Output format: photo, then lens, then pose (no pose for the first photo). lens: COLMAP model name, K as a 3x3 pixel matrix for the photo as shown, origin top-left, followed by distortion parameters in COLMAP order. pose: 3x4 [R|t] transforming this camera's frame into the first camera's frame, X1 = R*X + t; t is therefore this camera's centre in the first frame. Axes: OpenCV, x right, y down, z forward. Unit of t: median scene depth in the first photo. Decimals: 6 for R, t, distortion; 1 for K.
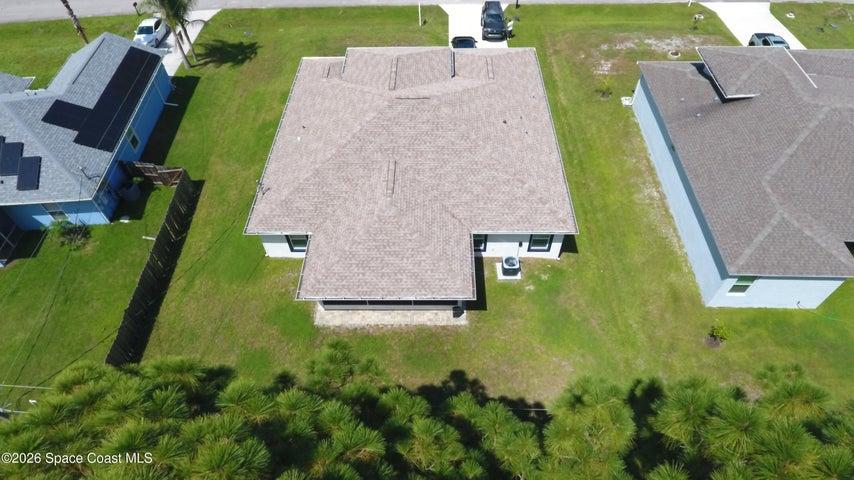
lens RADIAL K [[500.4, 0, 427.0], [0, 500.4, 240.0], [0, 0, 1]] dist [-0.002891, -0.001186]
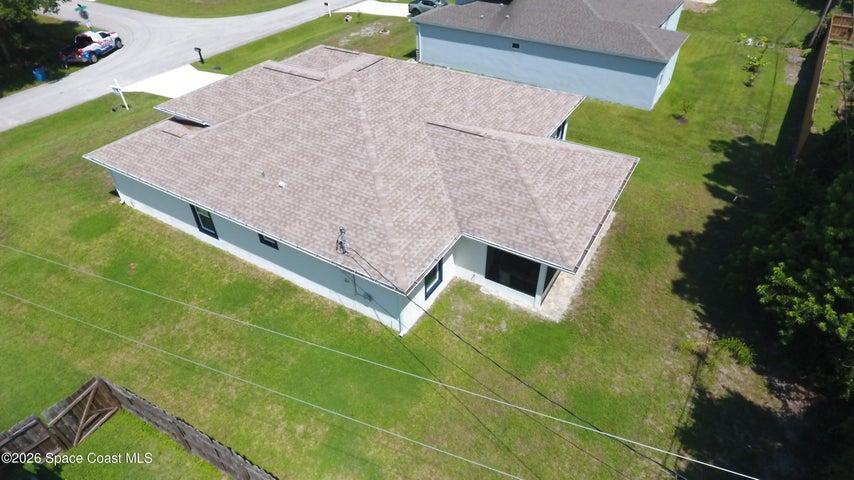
lens RADIAL K [[500.4, 0, 427.0], [0, 500.4, 240.0], [0, 0, 1]] dist [-0.002891, -0.001186]
pose [[0.495480, -0.512746, 0.701136, -0.774421], [0.658547, 0.748092, 0.081702, -0.097391], [-0.566406, 0.421249, 0.708331, 0.587746]]
